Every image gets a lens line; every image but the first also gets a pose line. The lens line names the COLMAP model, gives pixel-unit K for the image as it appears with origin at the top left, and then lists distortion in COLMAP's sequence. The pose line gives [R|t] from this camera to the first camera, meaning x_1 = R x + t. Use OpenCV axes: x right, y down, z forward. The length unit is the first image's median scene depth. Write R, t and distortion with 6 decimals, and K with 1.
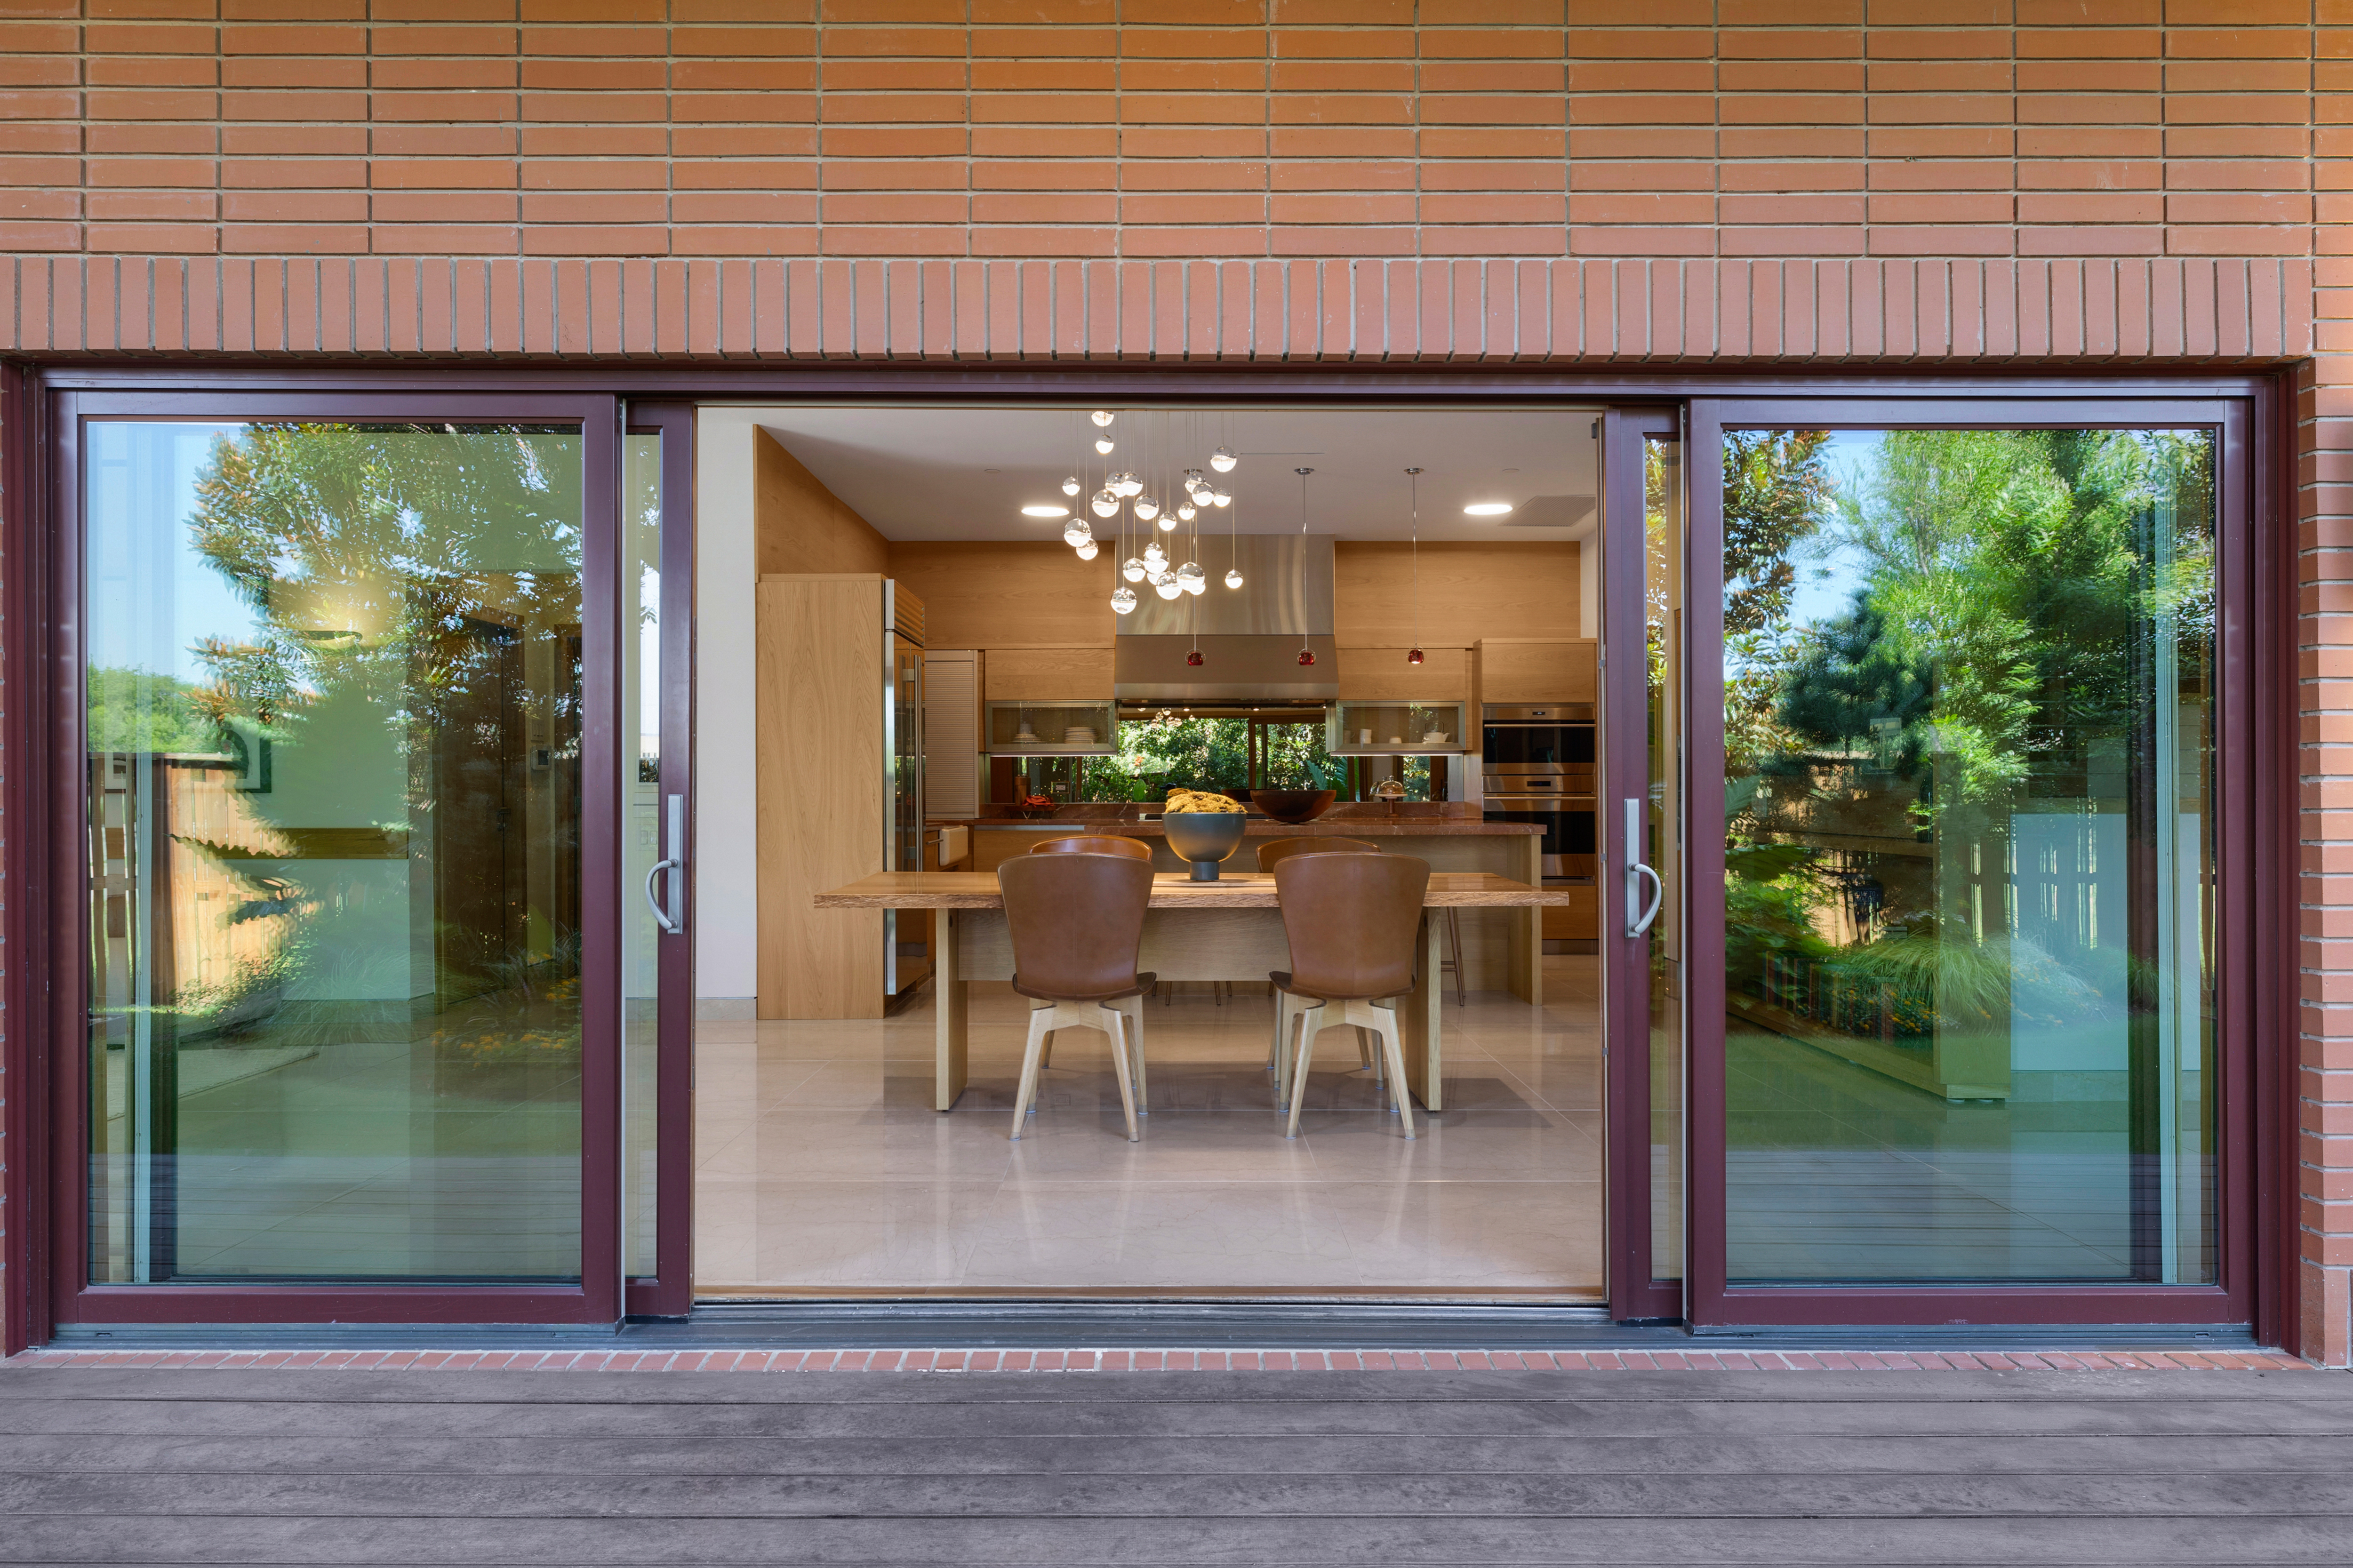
lens RADIAL K [[1434.8, 0, 1167.5], [0, 1434.8, 781.8], [0, 0, 1]] dist [0.002114, 0.000056]
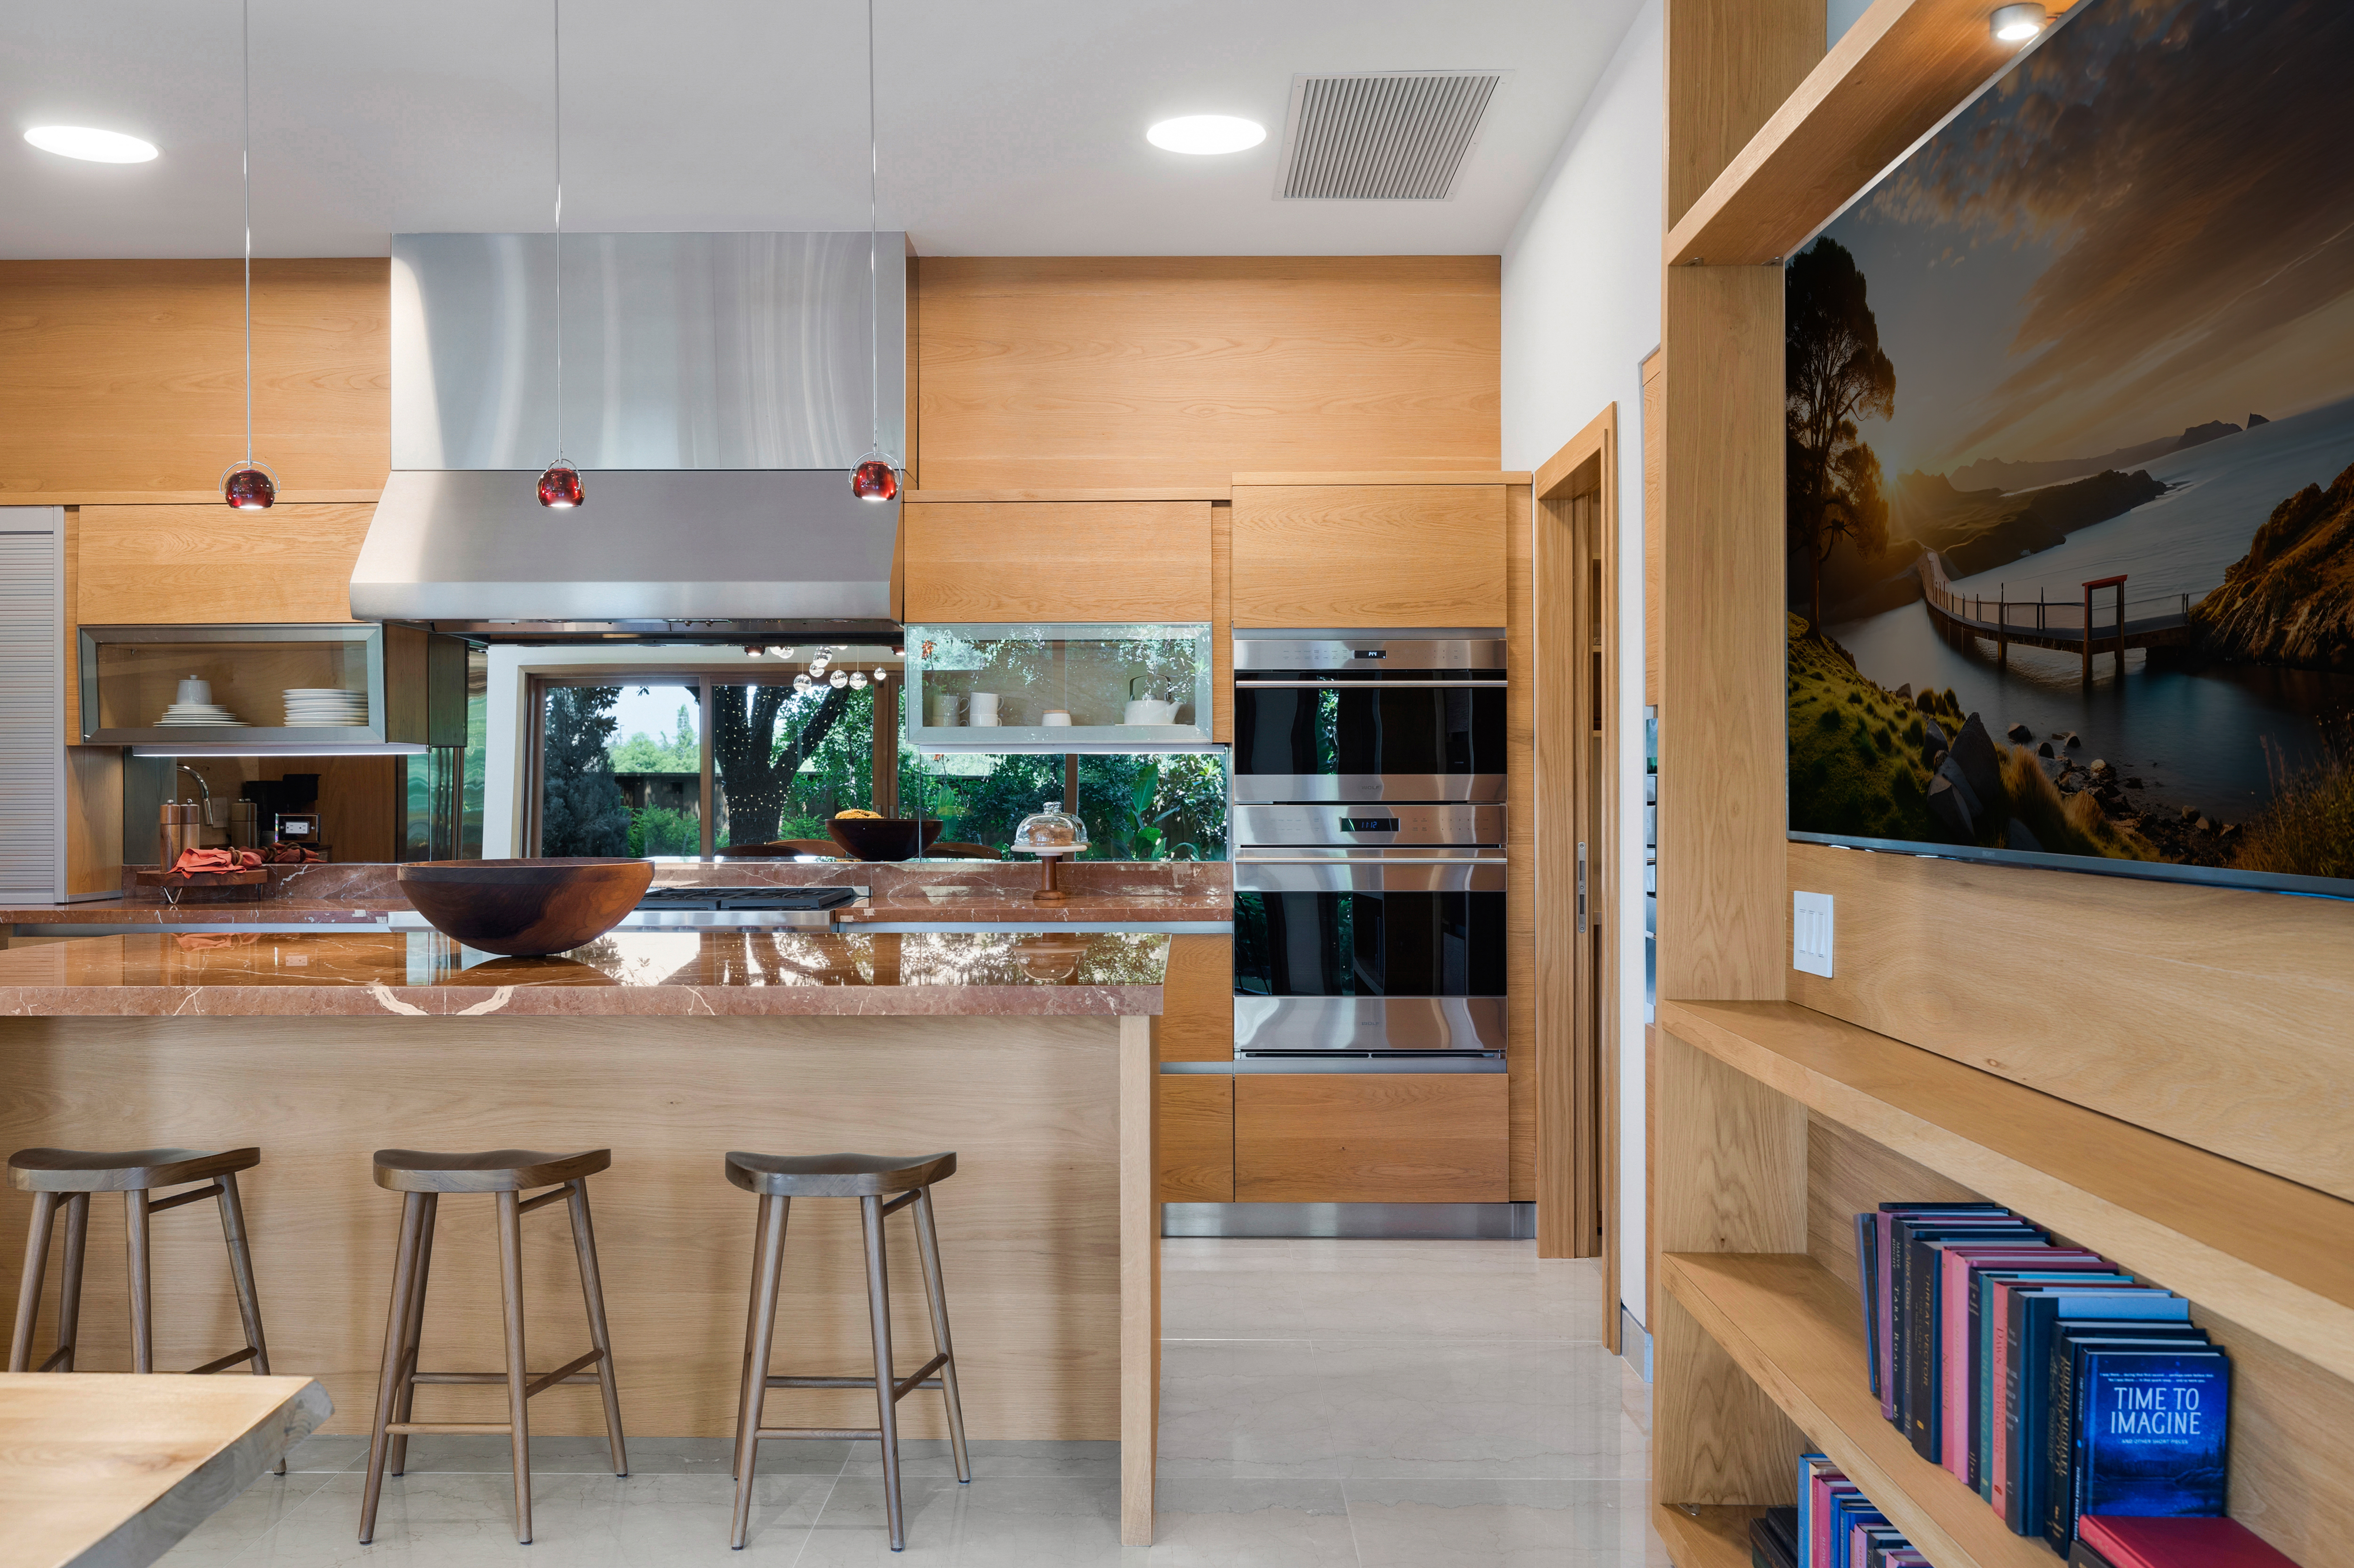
lens RADIAL K [[2085.5, 0, 1162.3], [0, 2085.5, 782.9], [0, 0, 1]] dist [0.010323, 0.001576]
pose [[0.999980, -0.002202, -0.005881, 0.196986], [0.002209, 0.999997, 0.001097, -0.010530], [0.005878, -0.001110, 0.999982, 0.387624]]
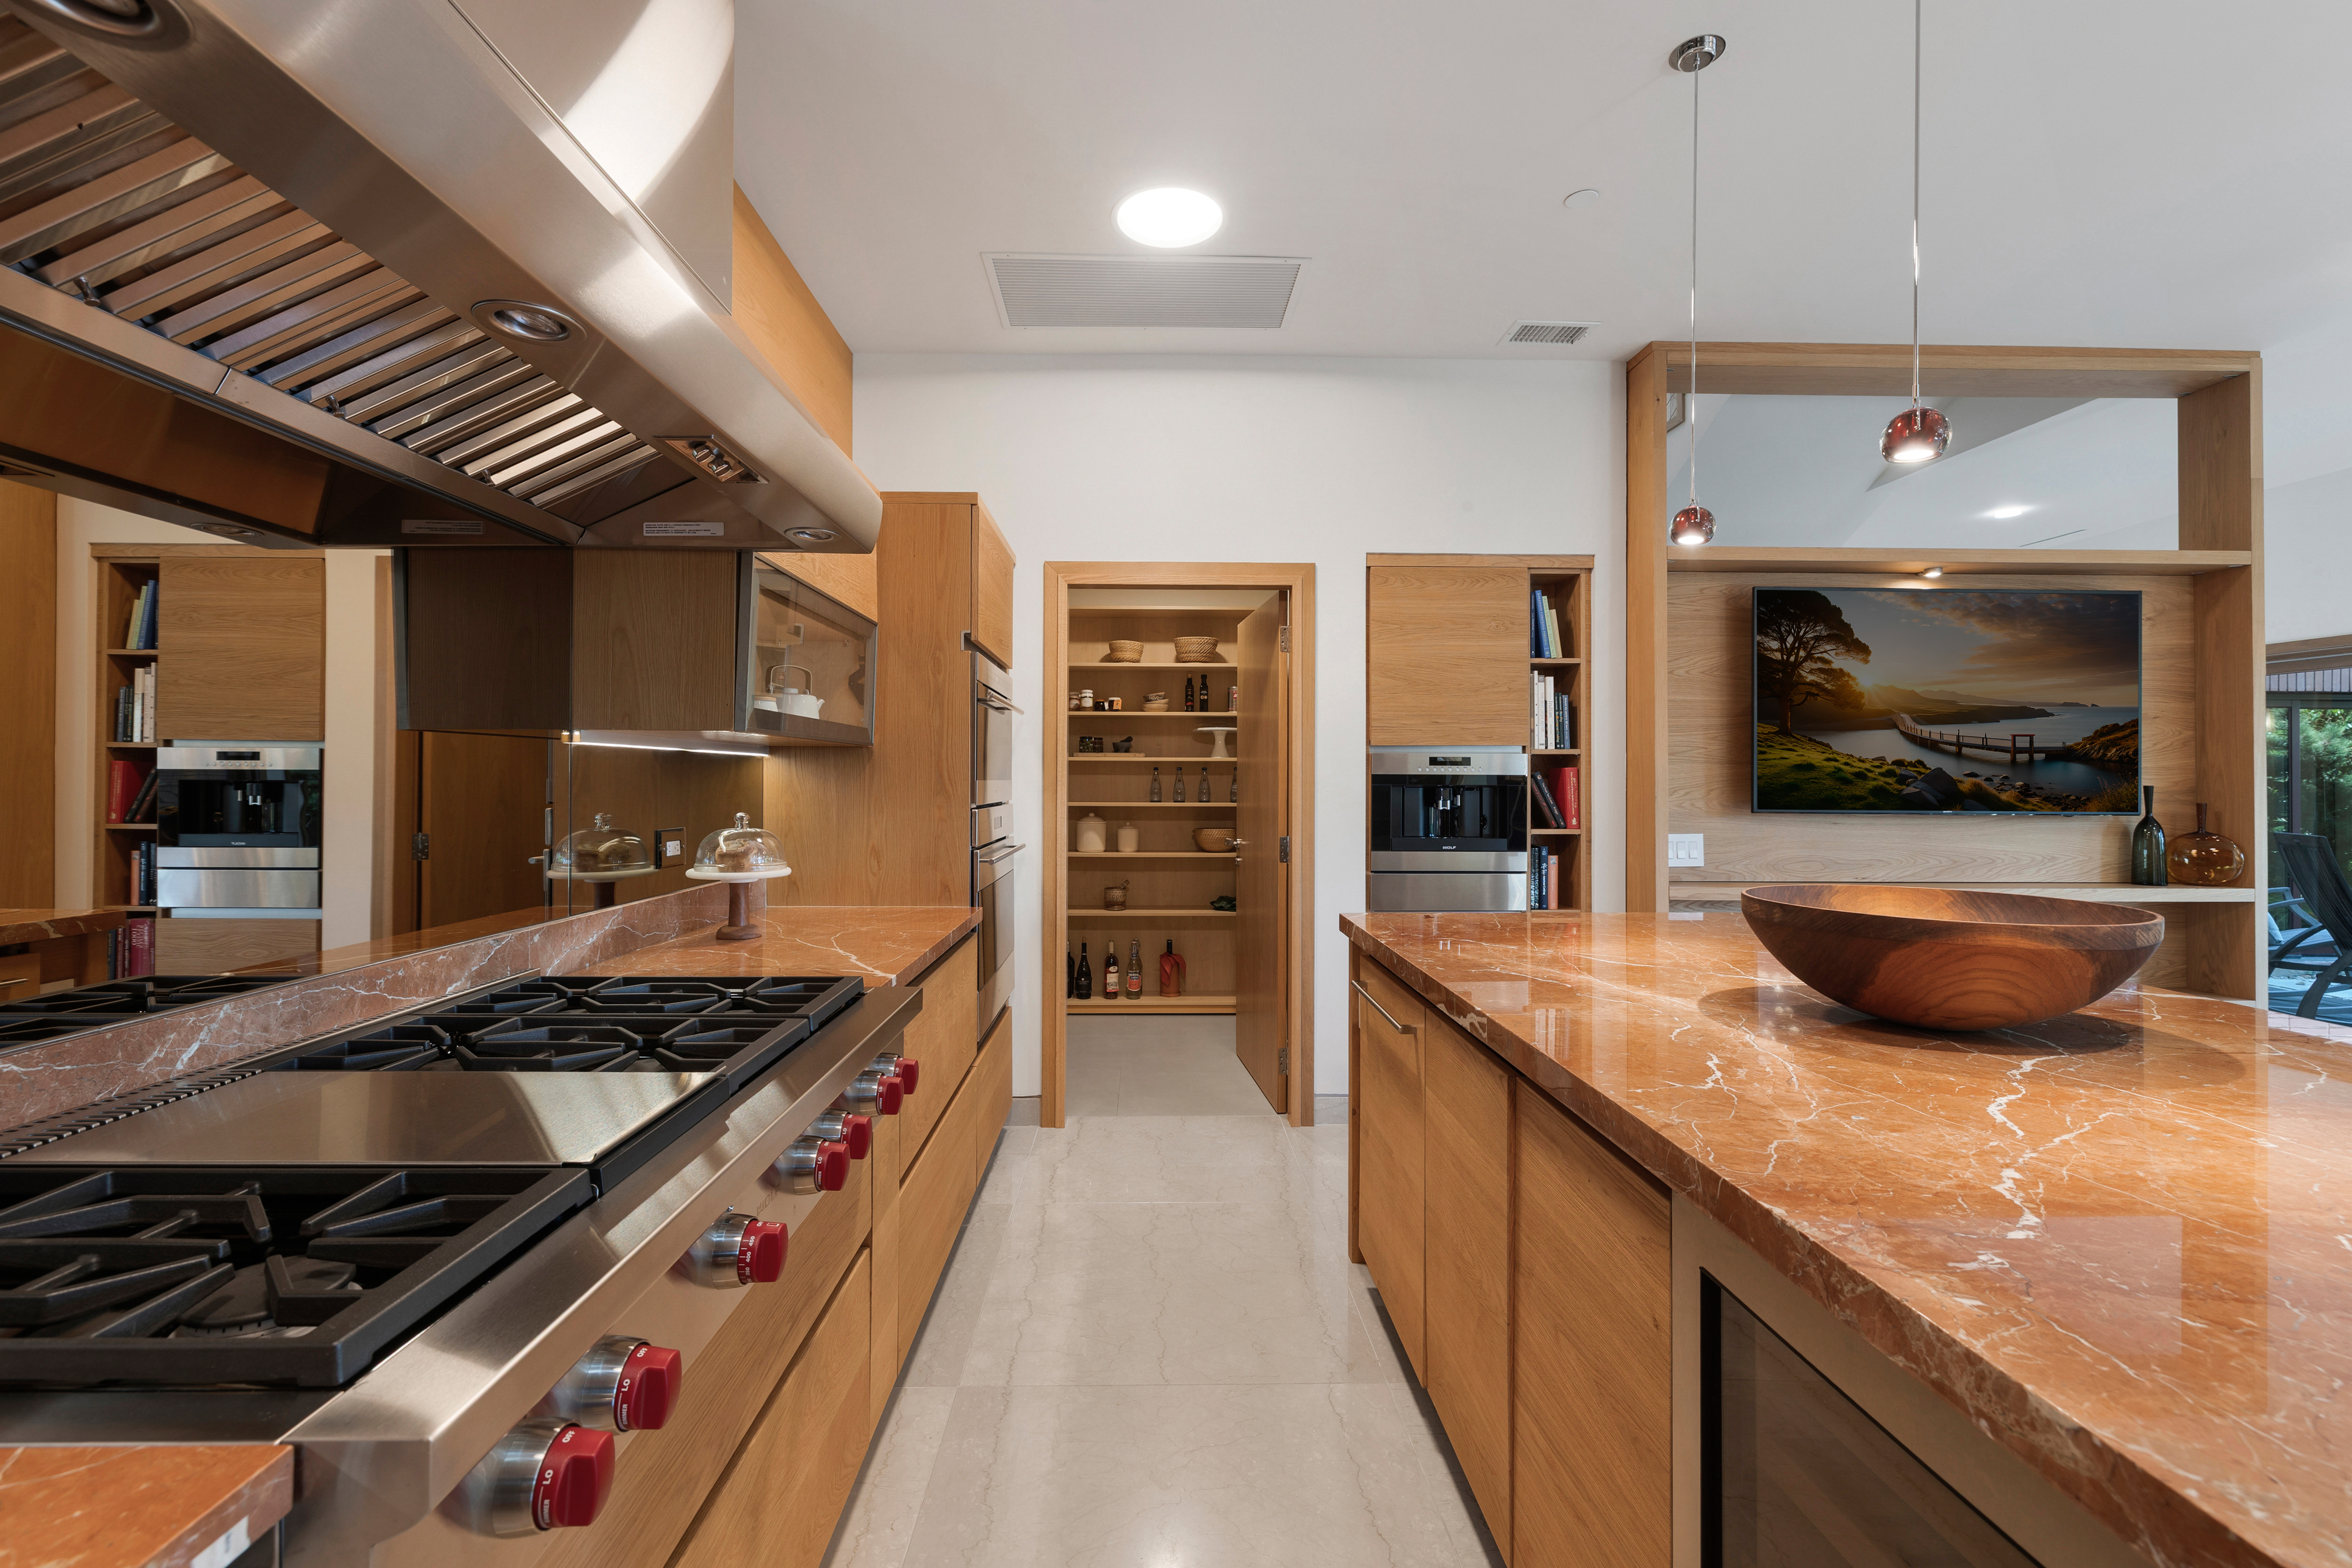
lens RADIAL K [[993.9, 0, 1173.0], [0, 993.9, 781.5], [0, 0, 1]] dist [0.009054, -0.000154]
pose [[-0.022026, 0.011832, 0.999687, -0.076700], [-0.002717, 0.999926, -0.011895, -0.007303], [-0.999754, -0.002978, -0.021993, 0.917411]]
